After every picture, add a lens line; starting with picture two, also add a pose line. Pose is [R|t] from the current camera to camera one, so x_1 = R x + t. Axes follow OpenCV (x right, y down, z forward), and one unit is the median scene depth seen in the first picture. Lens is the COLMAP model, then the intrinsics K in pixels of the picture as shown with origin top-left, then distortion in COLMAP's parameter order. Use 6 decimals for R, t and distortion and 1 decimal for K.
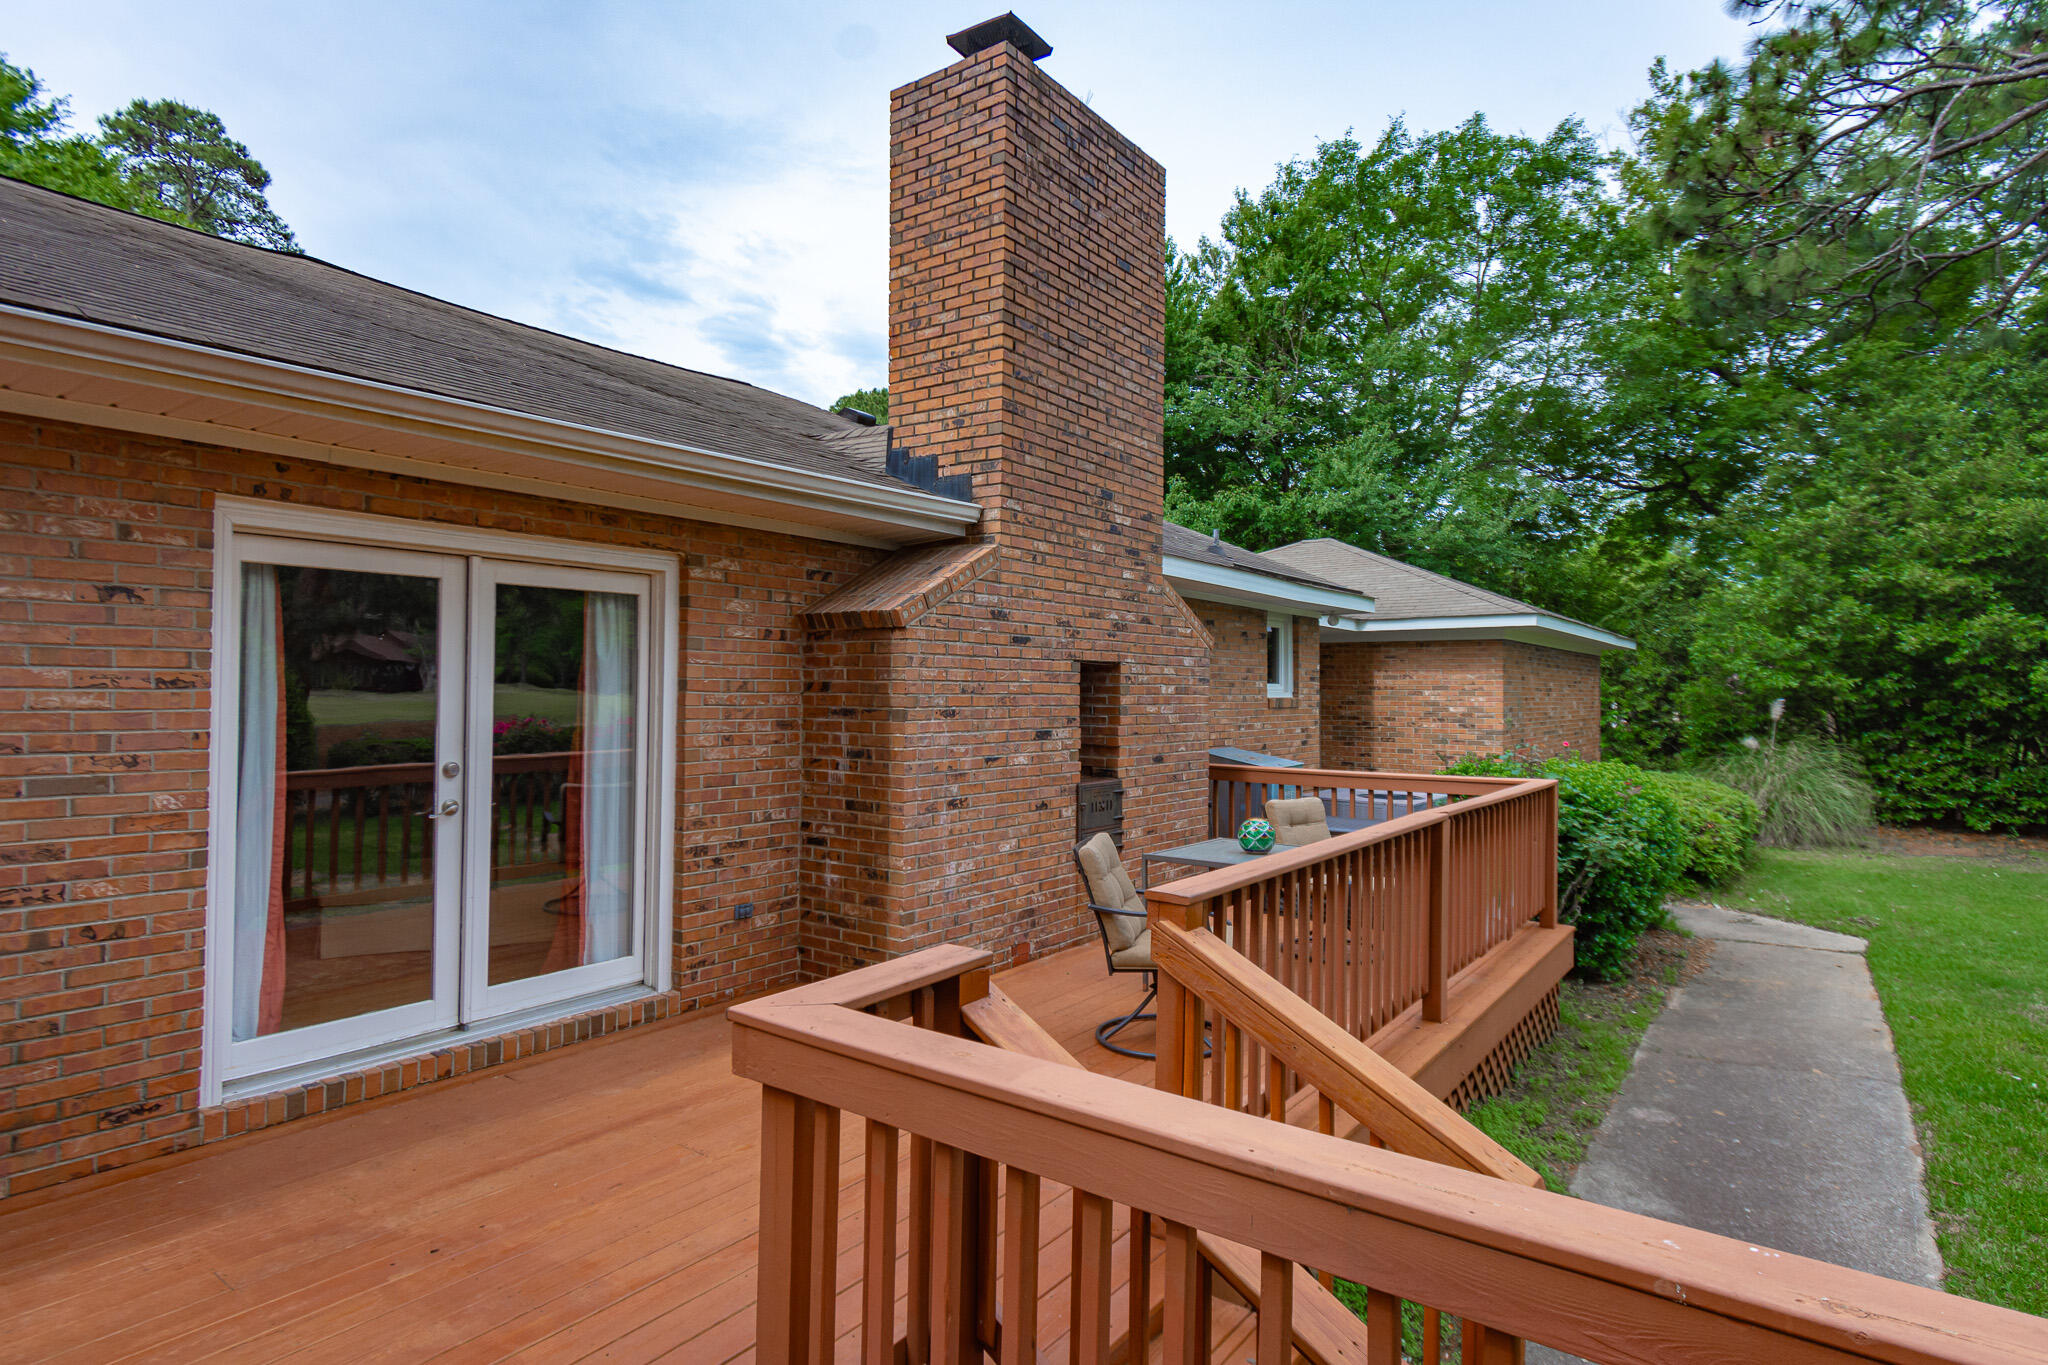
lens RADIAL K [[1073.1, 0, 1024.0], [0, 1073.1, 682.5], [0, 0, 1]] dist [0.002489, 0.000250]
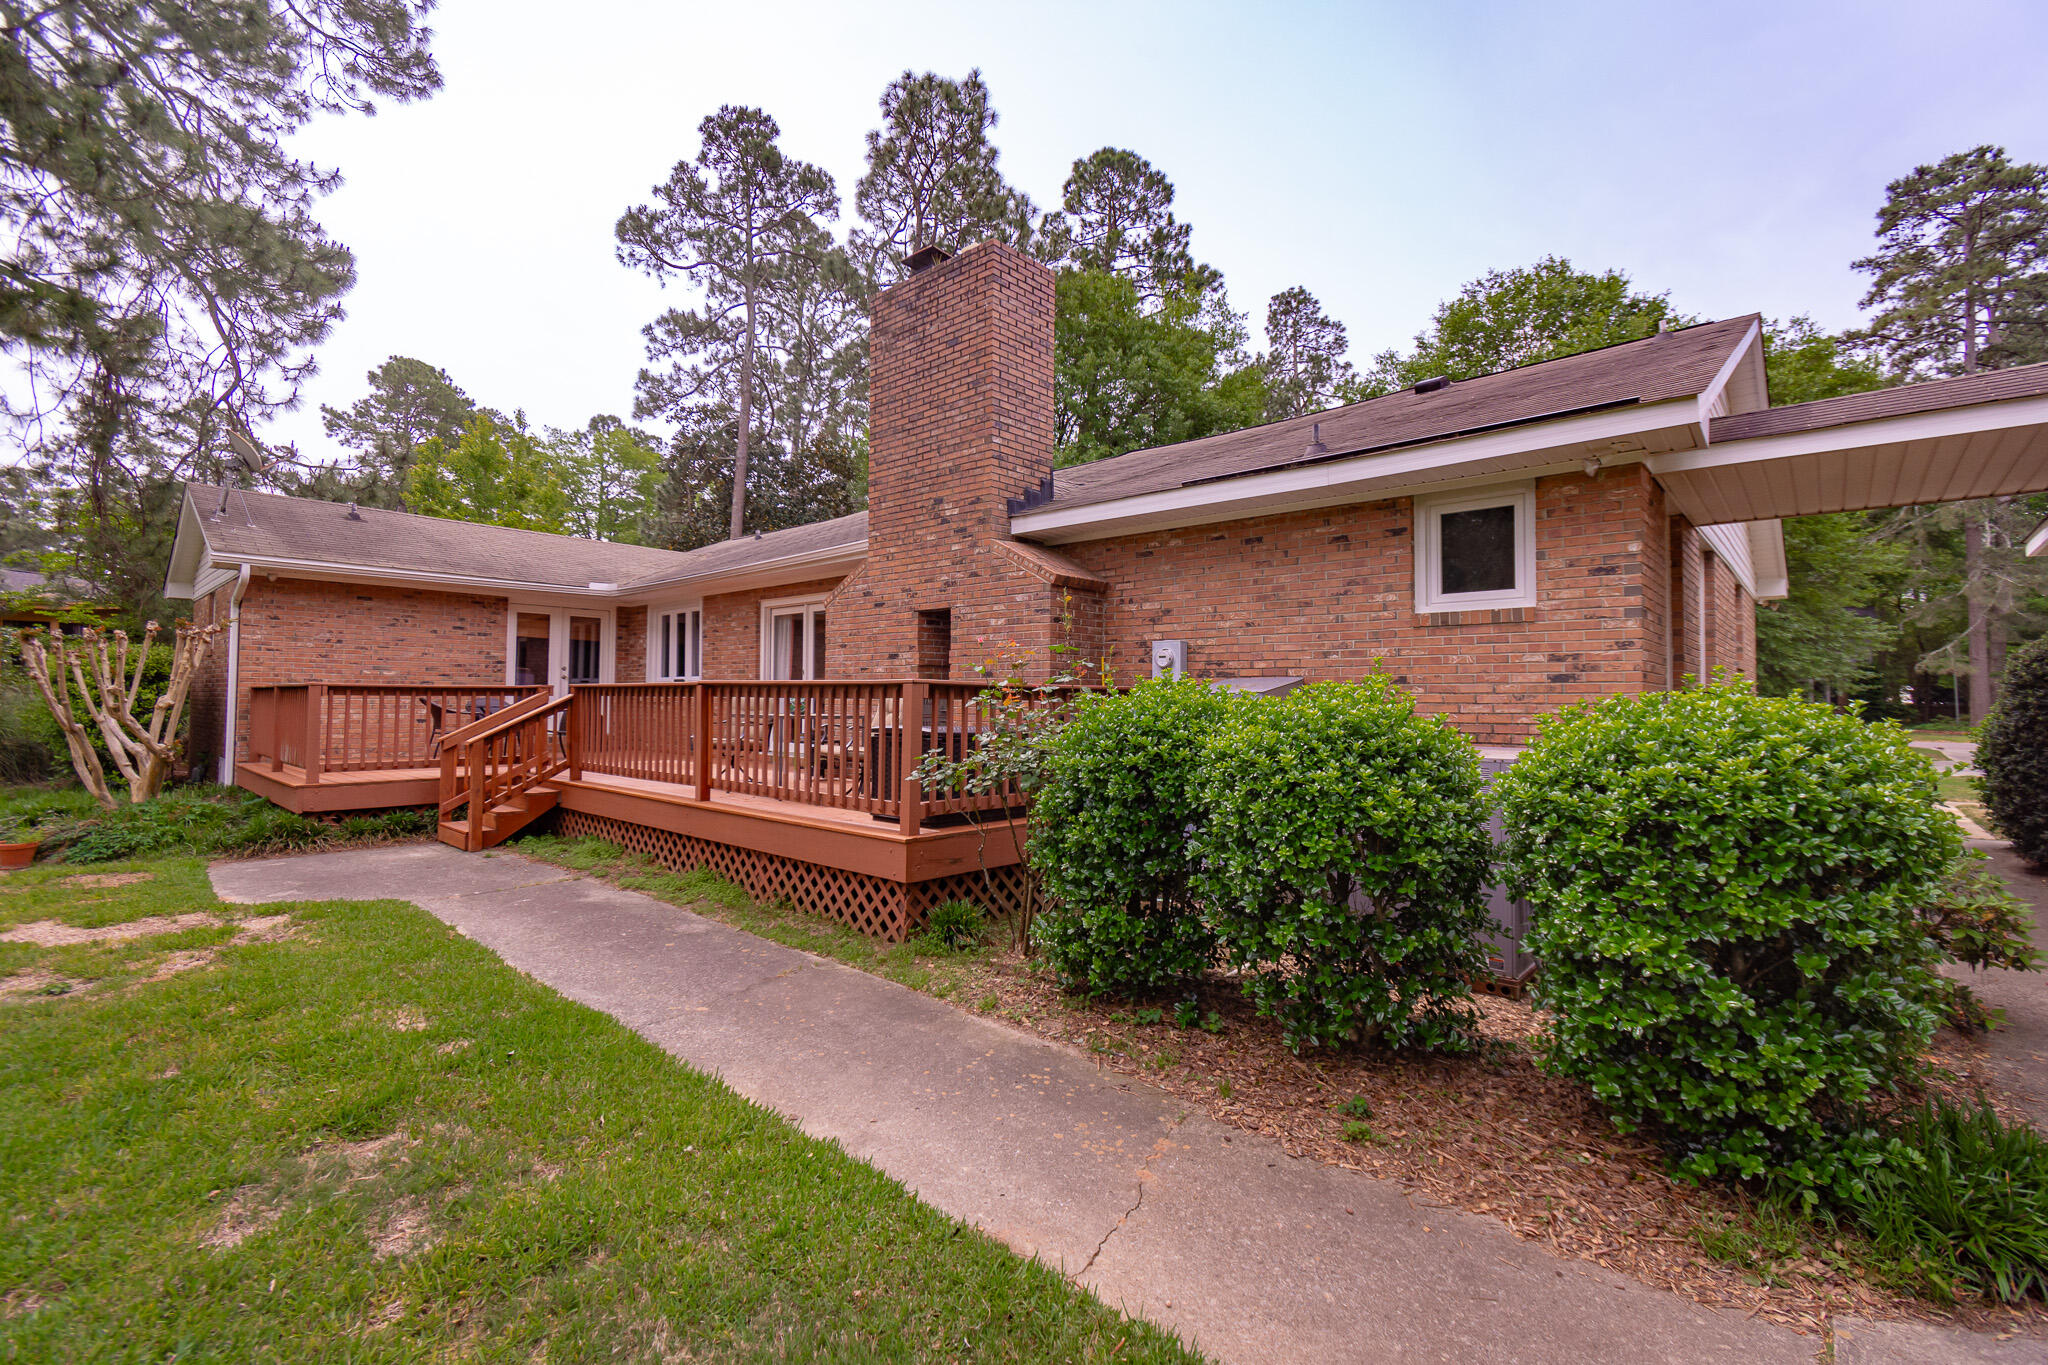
lens RADIAL K [[878.0, 0, 1024.0], [0, 878.0, 682.5], [0, 0, 1]] dist [0.002612, 0.000253]
pose [[-0.087888, -0.032107, -0.995613, 1.326756], [-0.003335, 0.999484, -0.031937, 0.127206], [0.996125, 0.000513, -0.087950, 1.243753]]
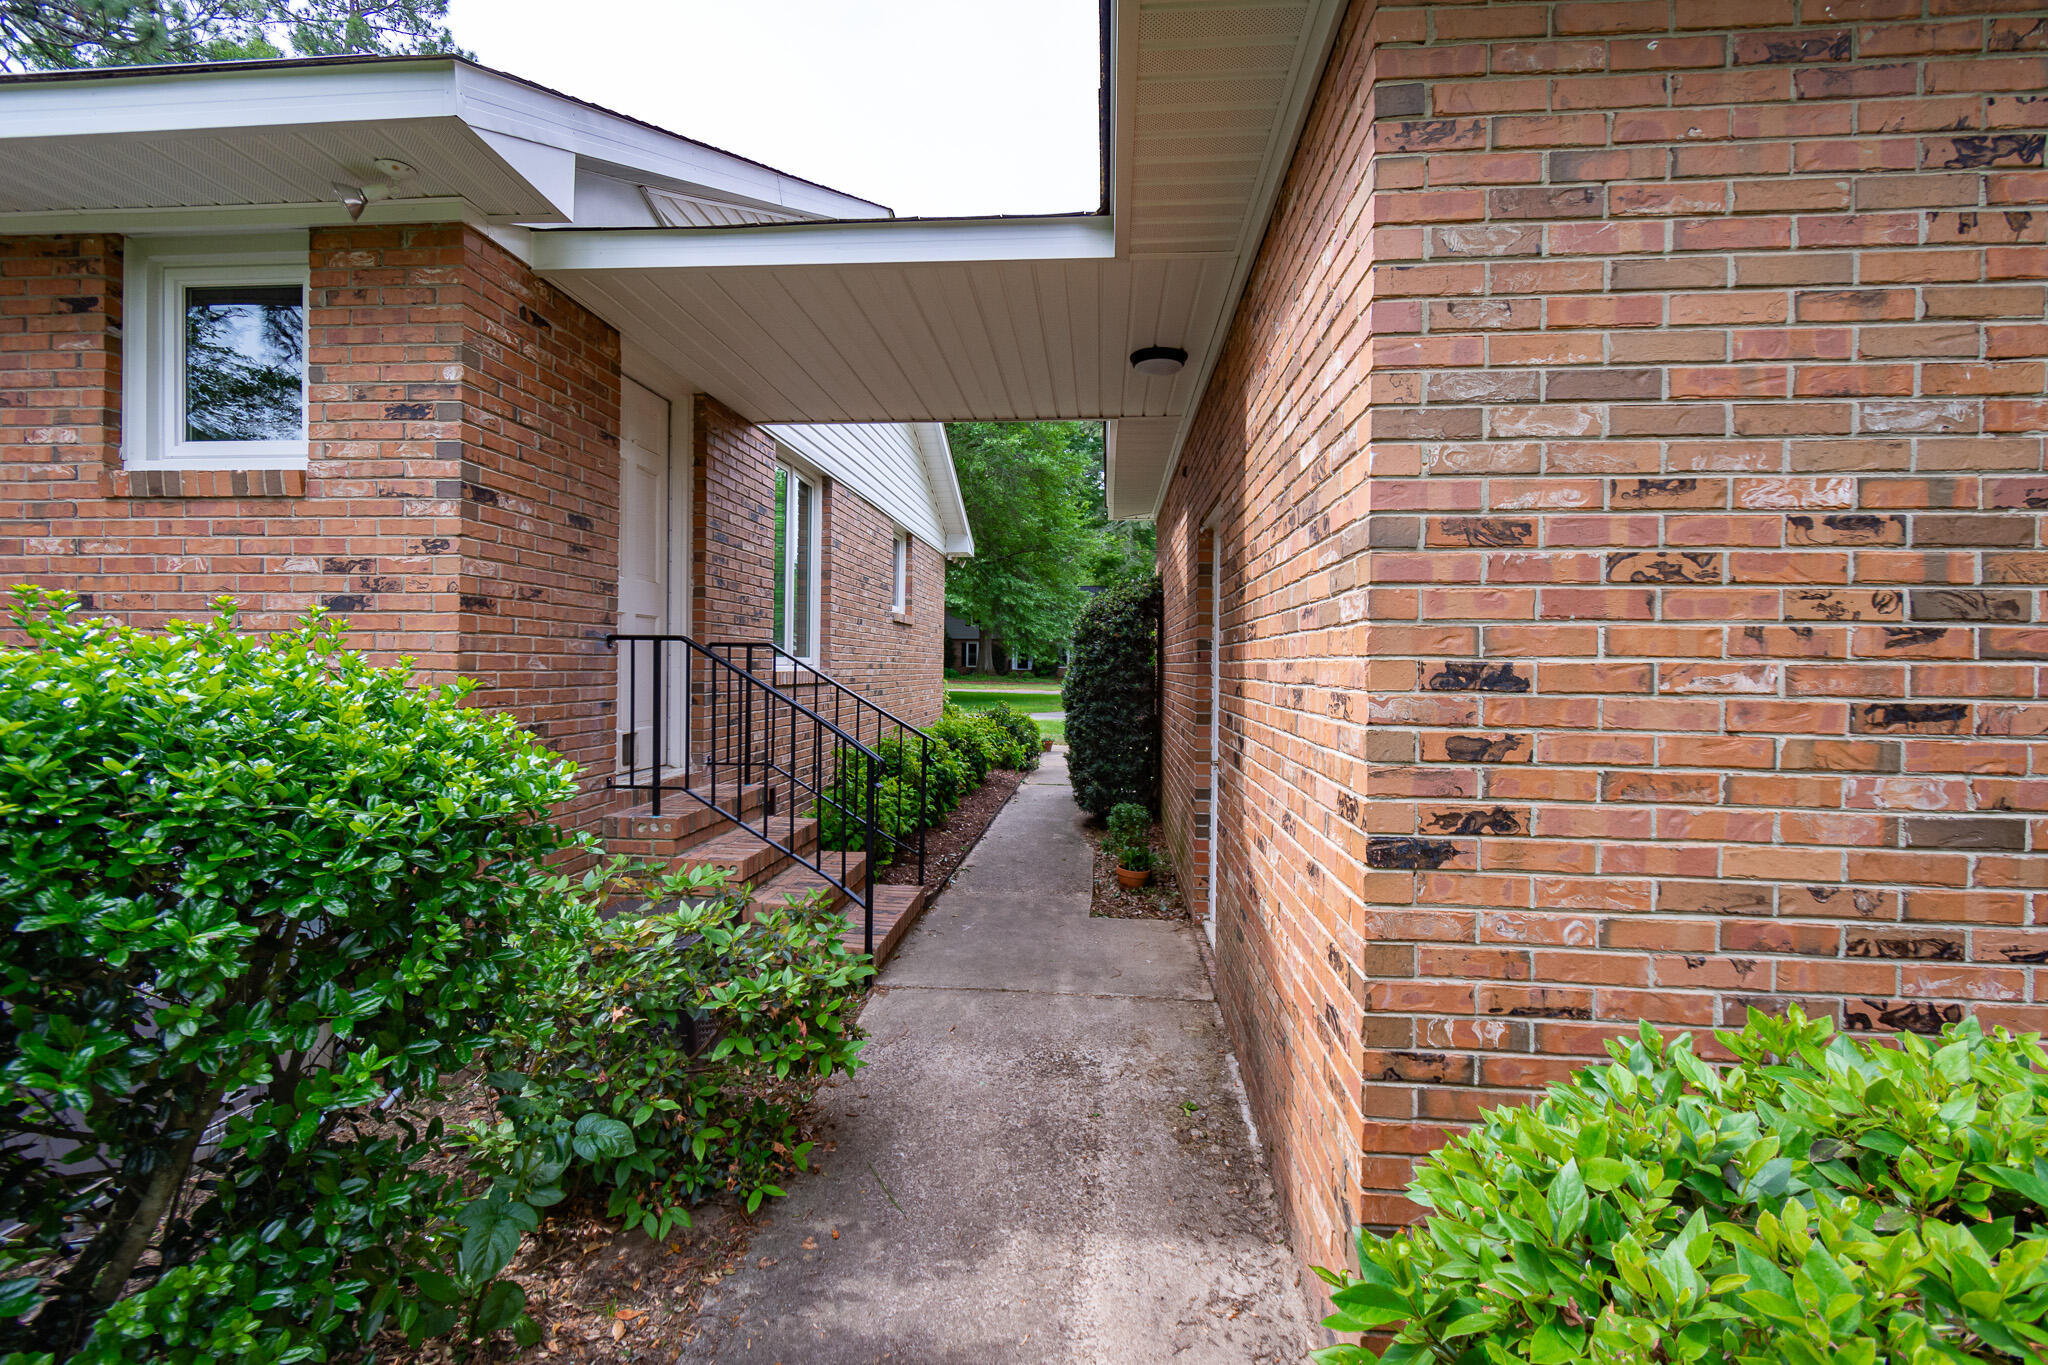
lens RADIAL K [[878.0, 0, 1024.0], [0, 878.0, 682.5], [0, 0, 1]] dist [0.002612, 0.000253]
pose [[0.533128, 0.011702, -0.845954, 1.025423], [0.000716, 0.999898, 0.014283, 0.129455], [0.846034, -0.008221, 0.533065, 1.734481]]
